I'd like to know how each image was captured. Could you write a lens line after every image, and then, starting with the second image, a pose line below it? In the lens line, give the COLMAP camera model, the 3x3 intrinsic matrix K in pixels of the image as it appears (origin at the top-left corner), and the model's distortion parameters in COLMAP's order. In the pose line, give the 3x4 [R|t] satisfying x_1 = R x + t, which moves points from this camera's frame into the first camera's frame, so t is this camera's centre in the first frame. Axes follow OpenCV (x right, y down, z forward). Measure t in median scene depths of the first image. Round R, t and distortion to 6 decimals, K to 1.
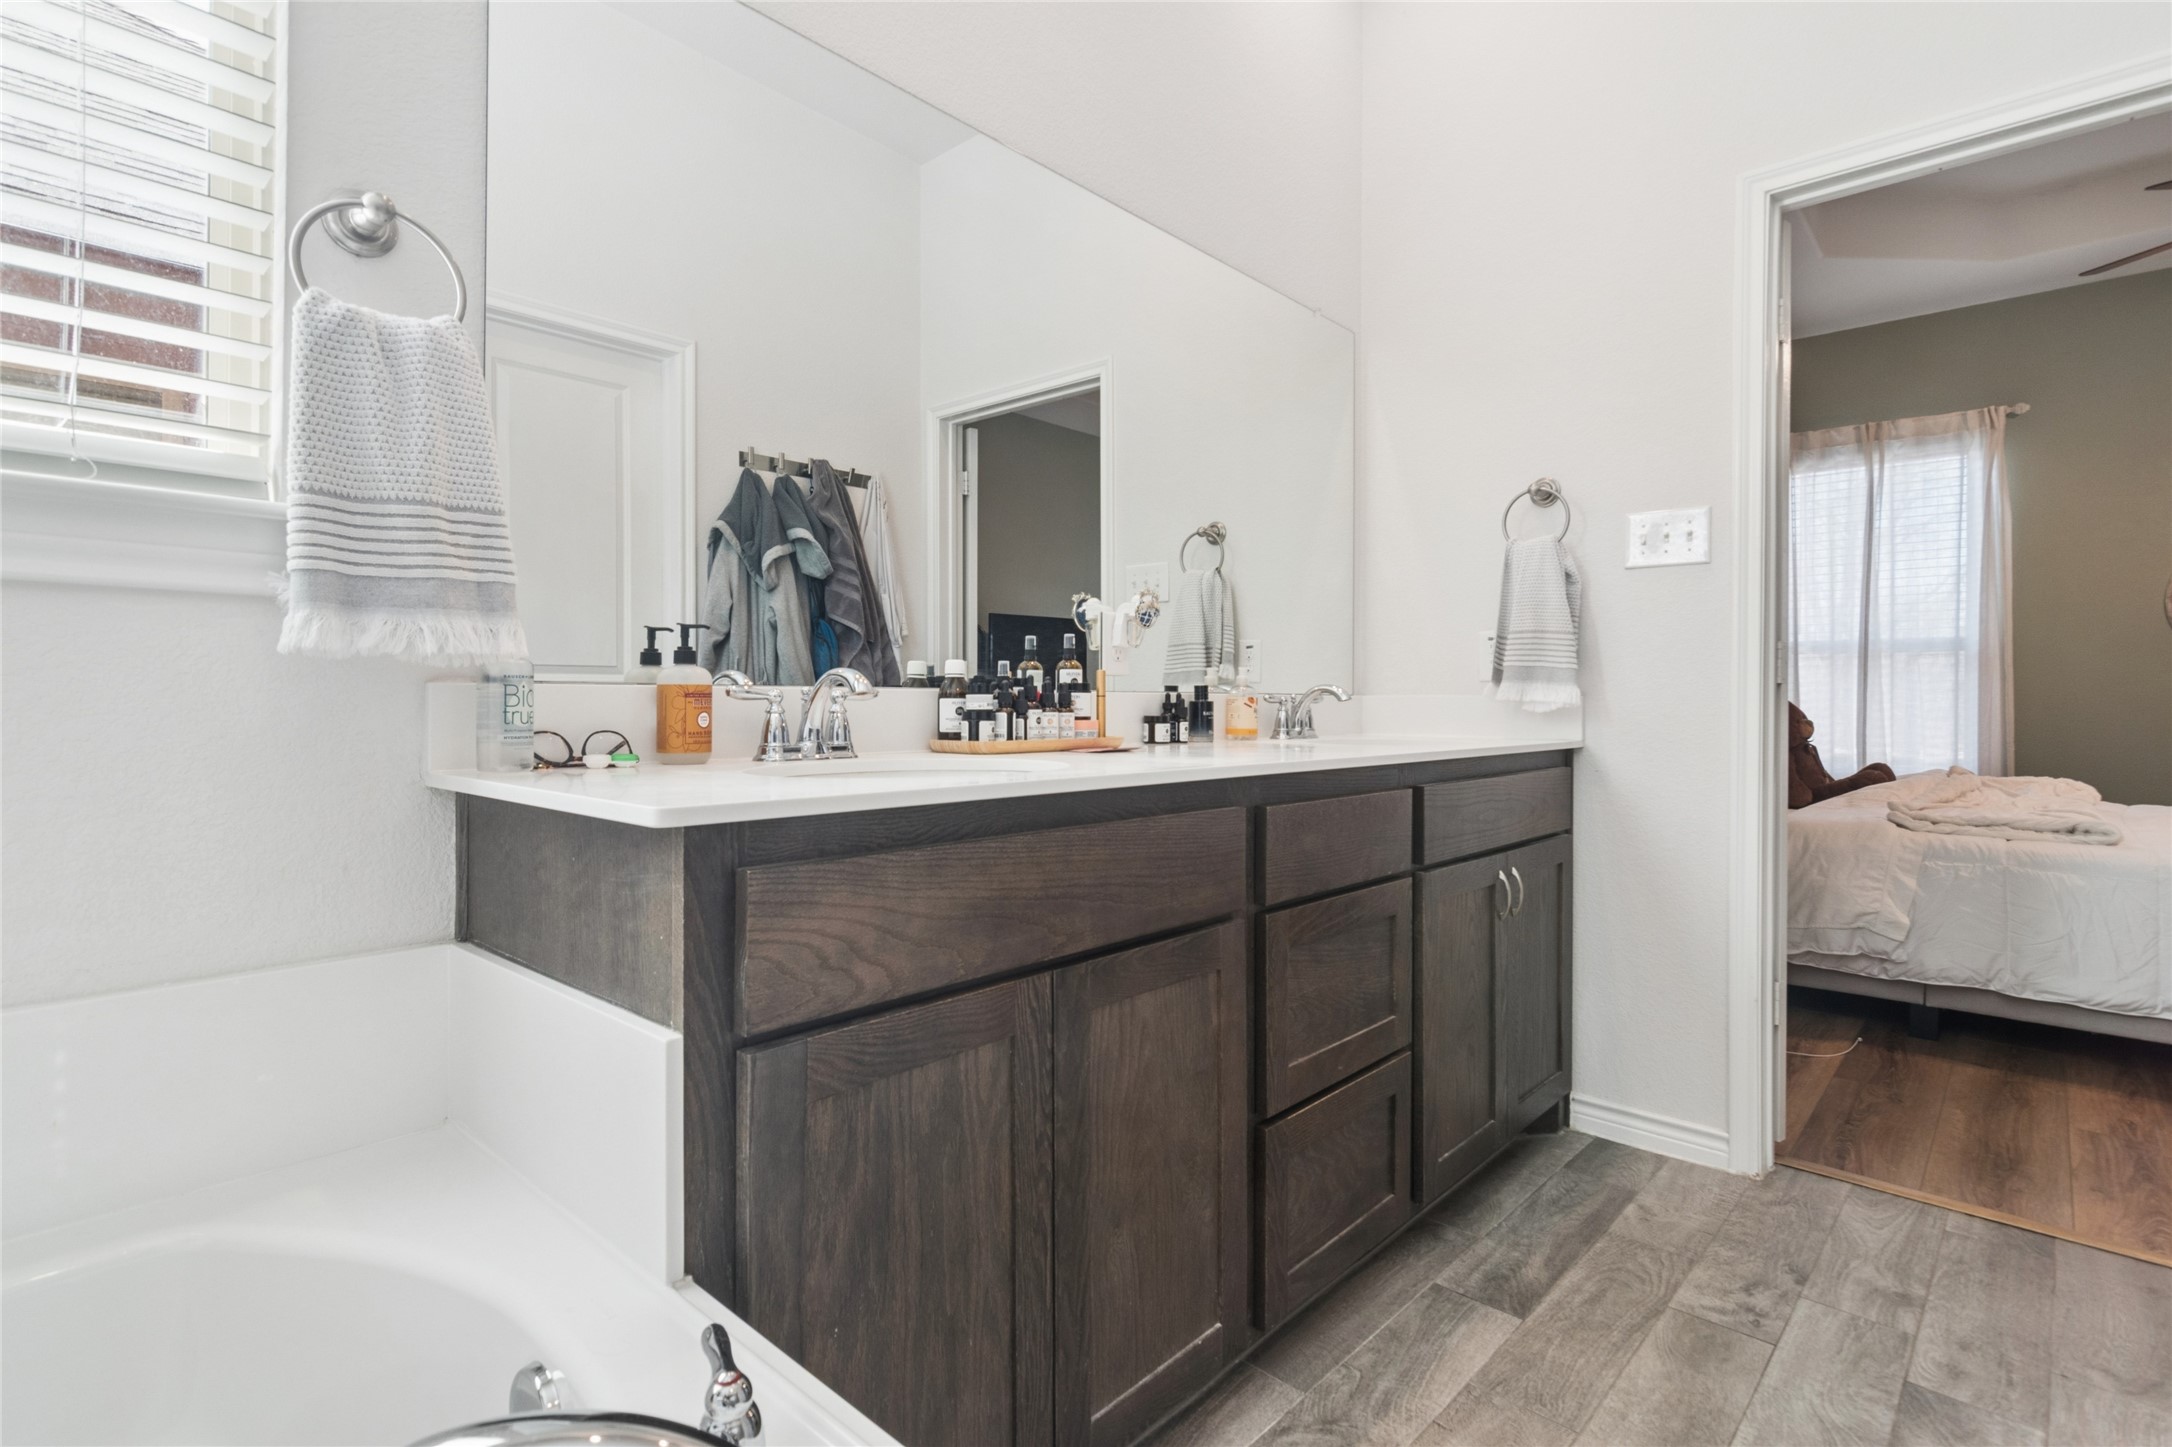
lens RADIAL K [[1064.7, 0, 1094.7], [0, 1064.7, 697.0], [0, 0, 1]] dist [-0.001927, 0.001166]
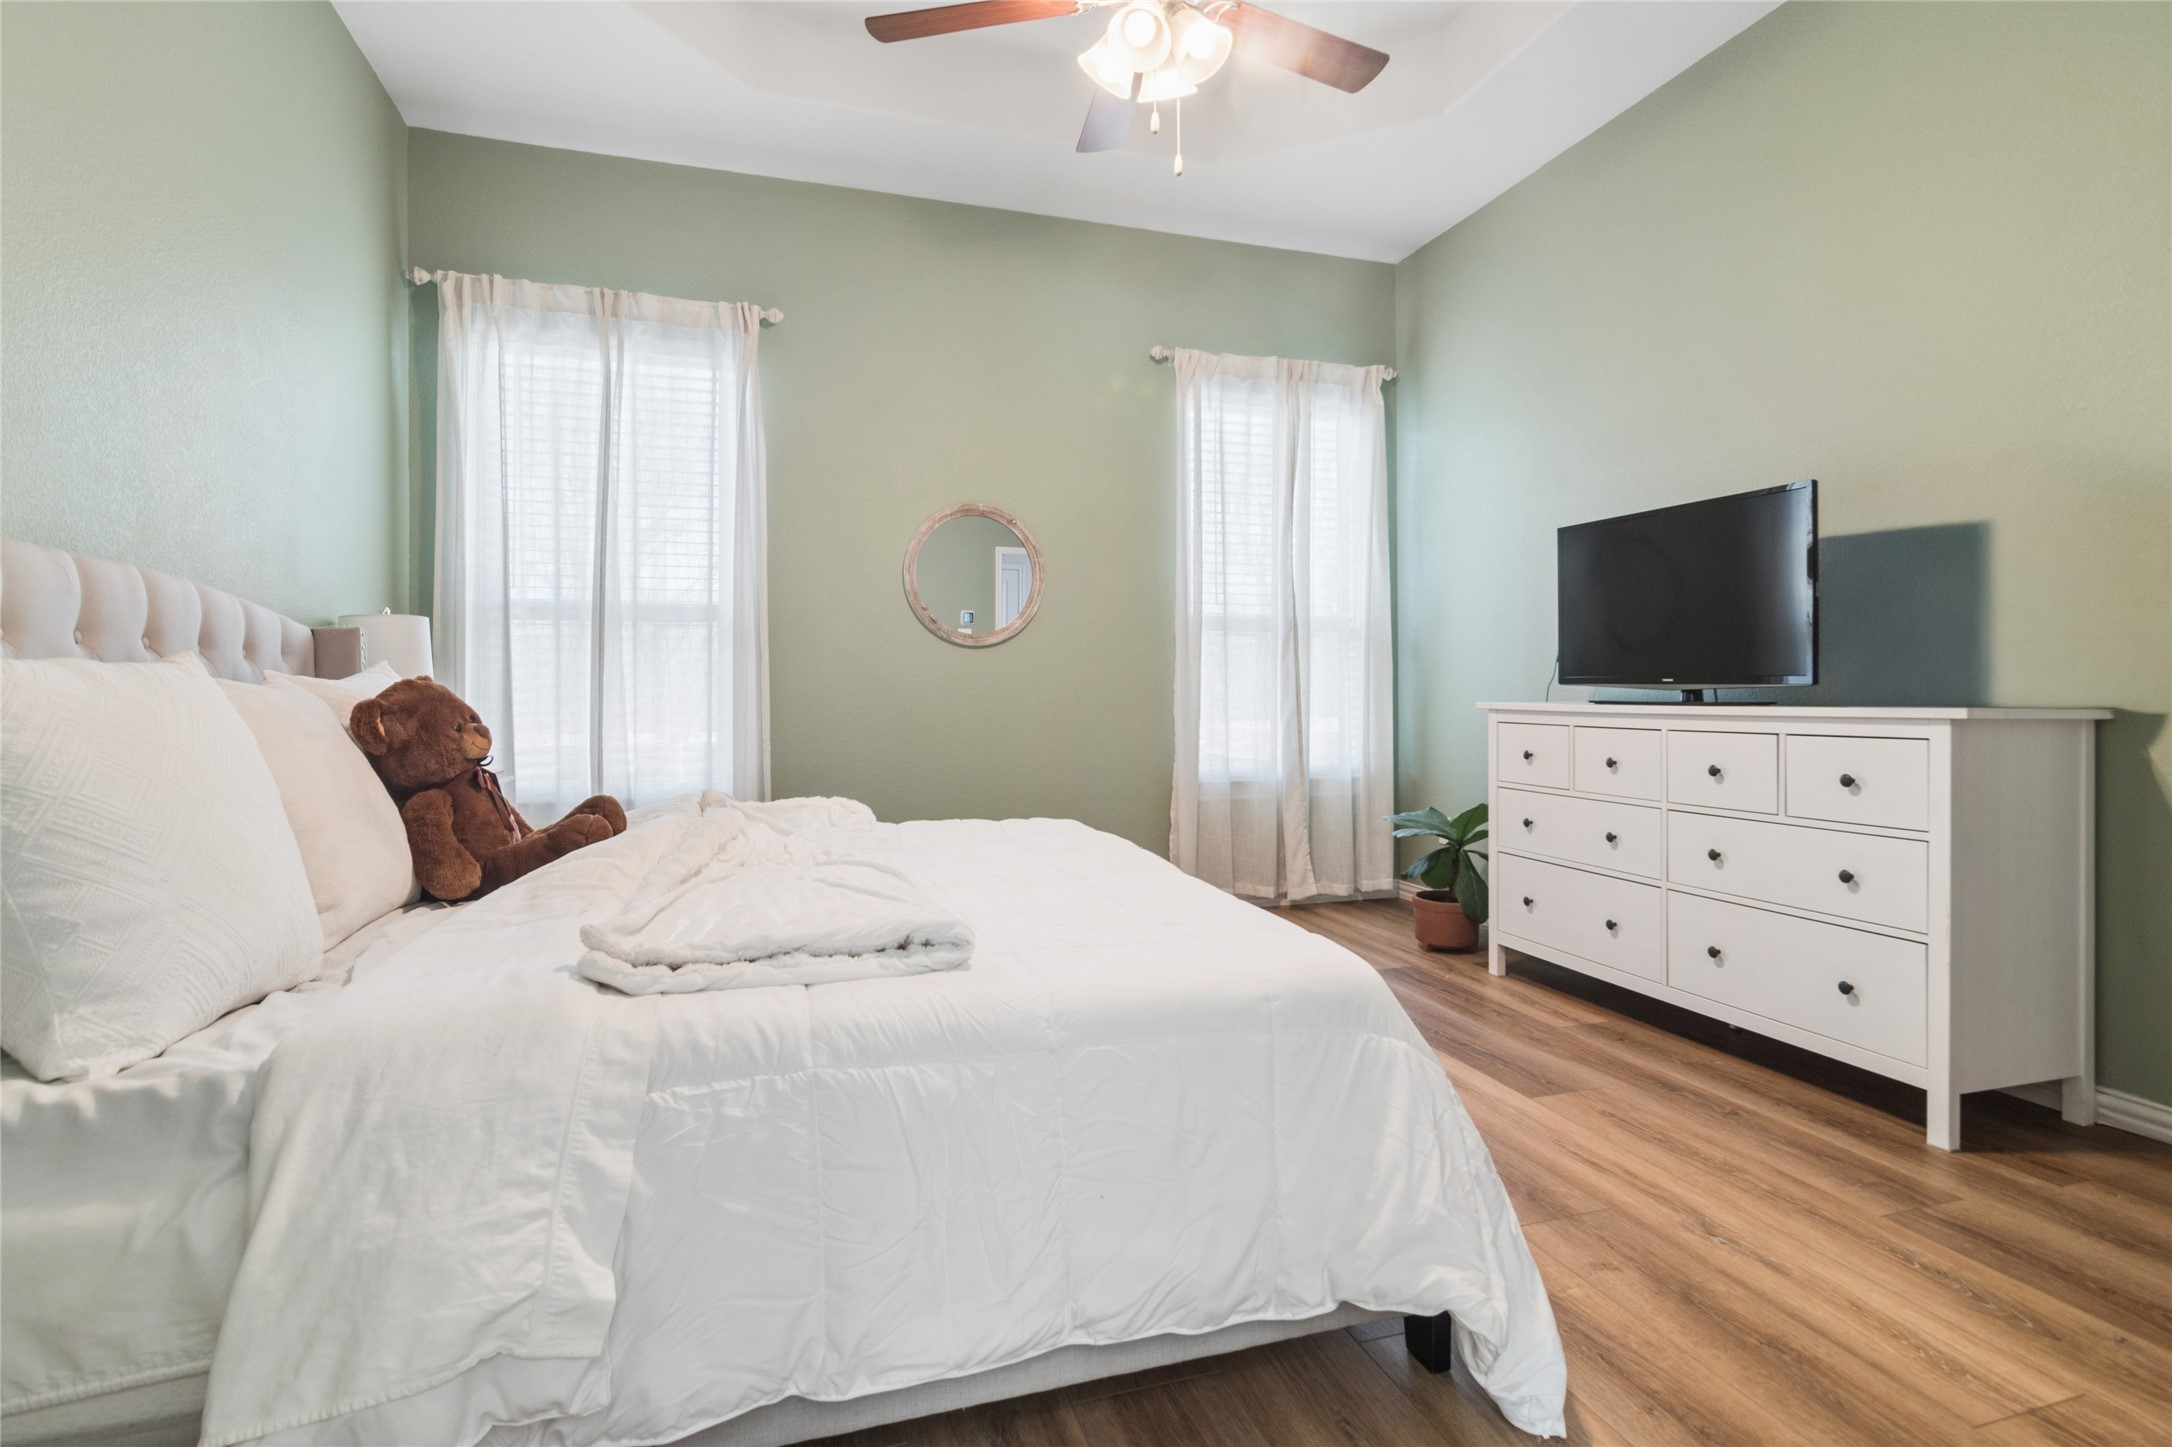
lens RADIAL K [[1064.7, 0, 1094.7], [0, 1064.7, 697.0], [0, 0, 1]] dist [-0.001927, 0.001166]
pose [[0.514785, -0.012225, 0.857232, 0.388806], [0.001496, 0.999910, 0.013361, 0.000976], [-0.857318, -0.005595, 0.514757, 0.483418]]
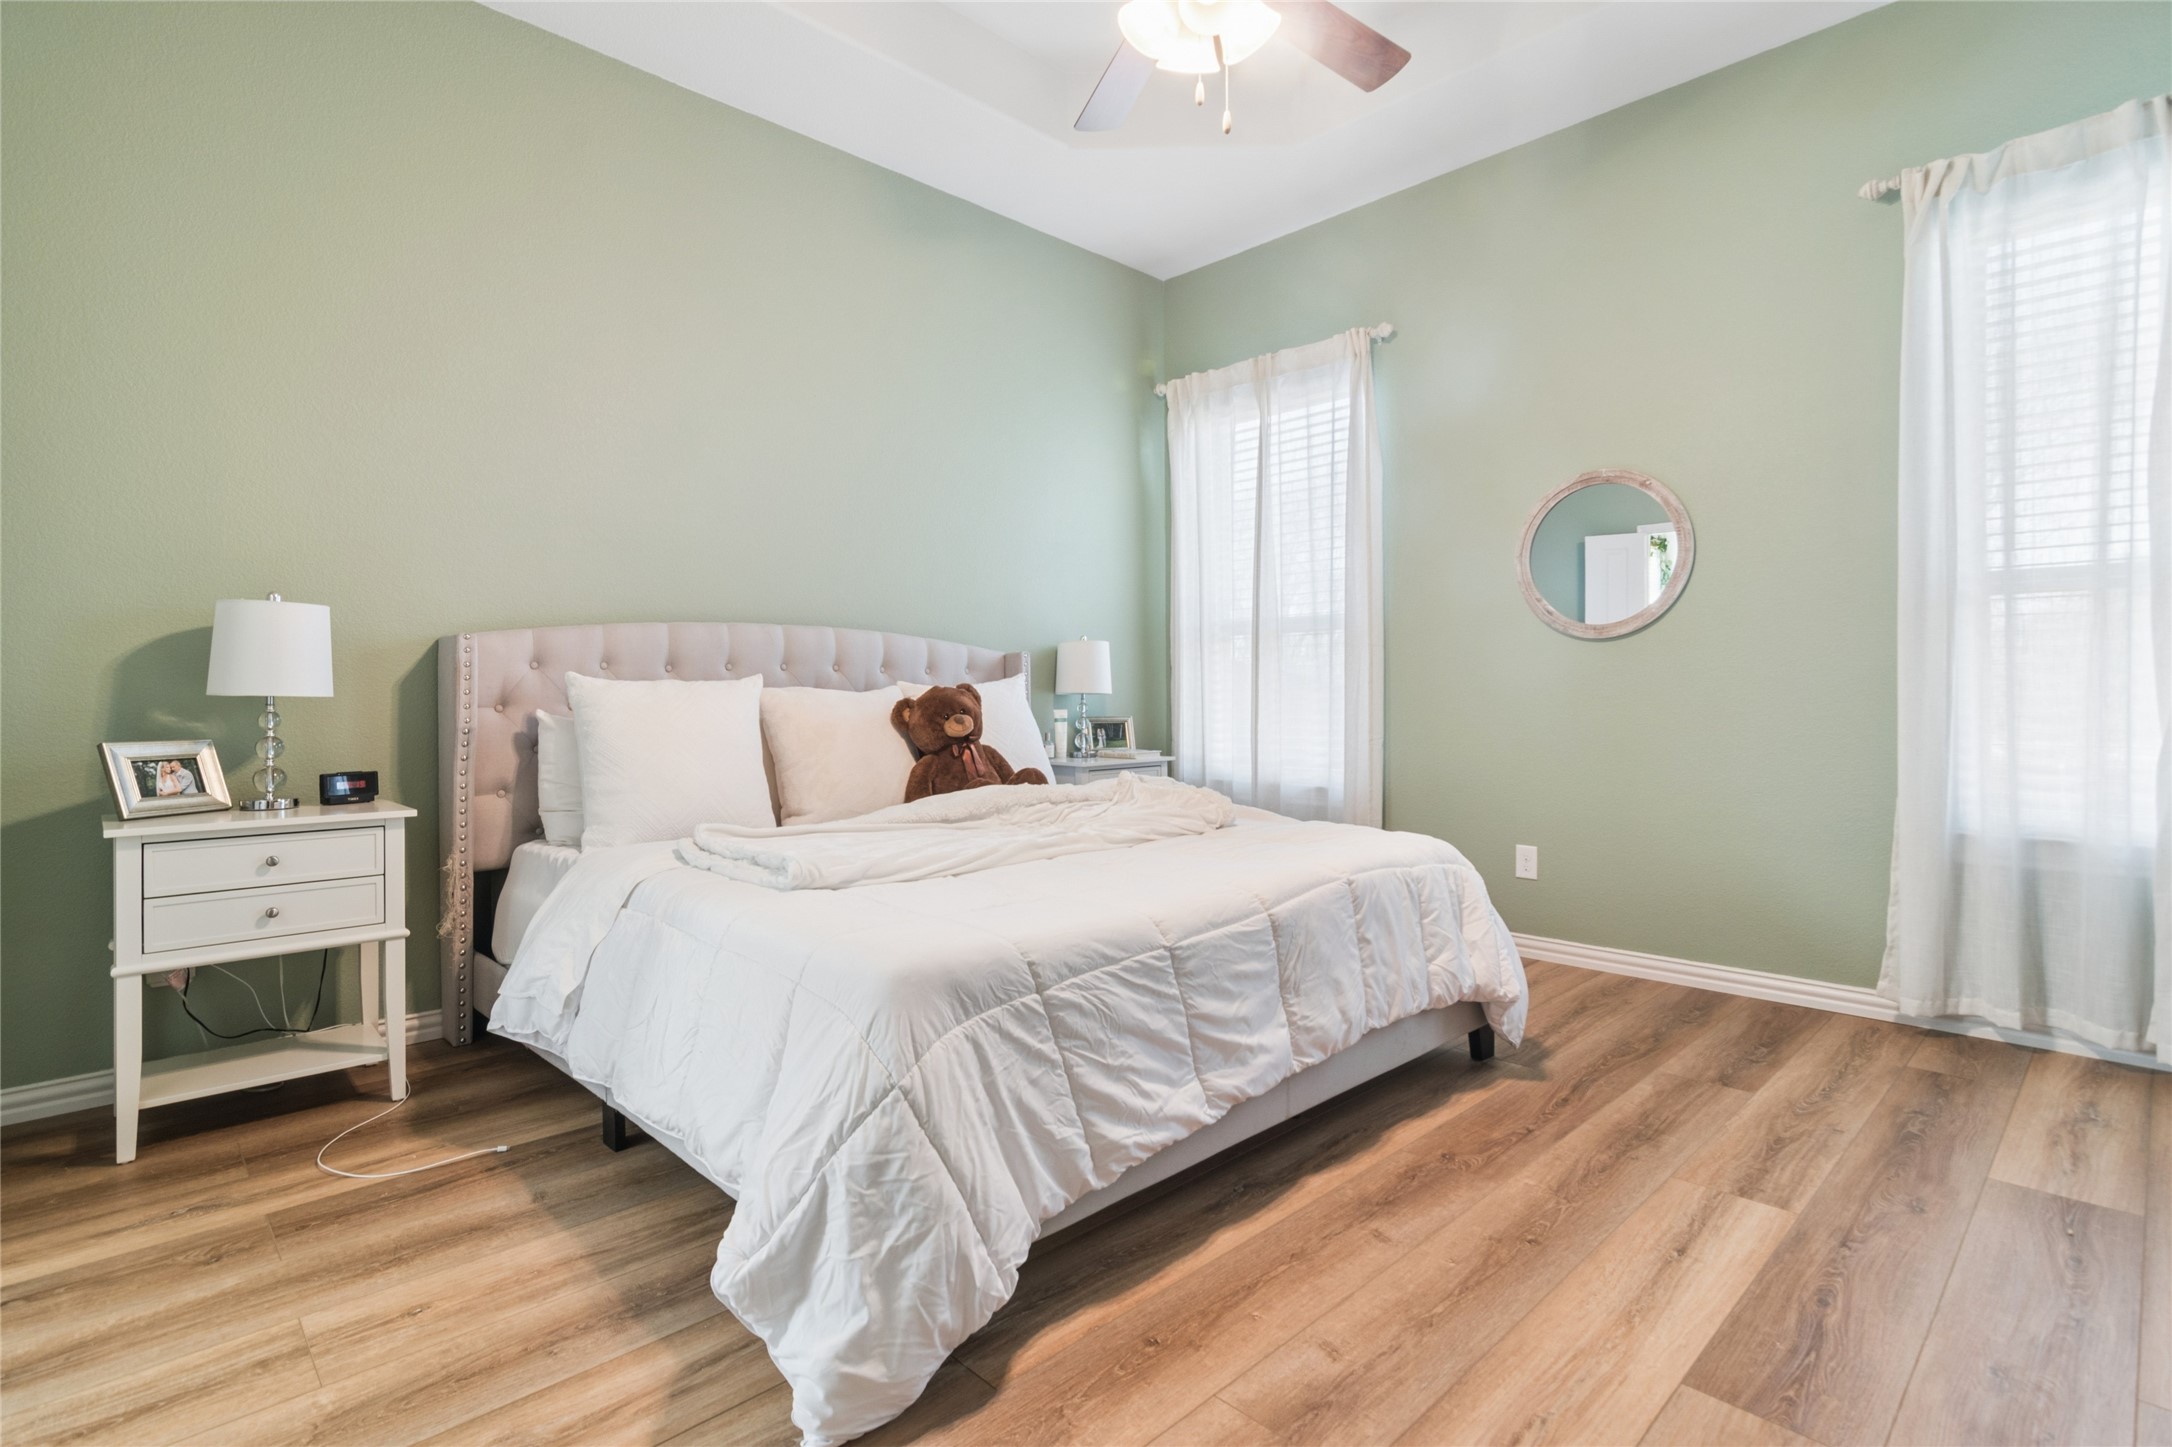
lens RADIAL K [[1053.4, 0, 1086.0], [0, 1053.4, 723.5], [0, 0, 1]] dist [0.001677, 0.000832]
pose [[0.996935, -0.011788, -0.077345, 0.869902], [0.014352, 0.999363, 0.032676, -0.000601], [0.076910, -0.033685, 0.996469, 0.212594]]
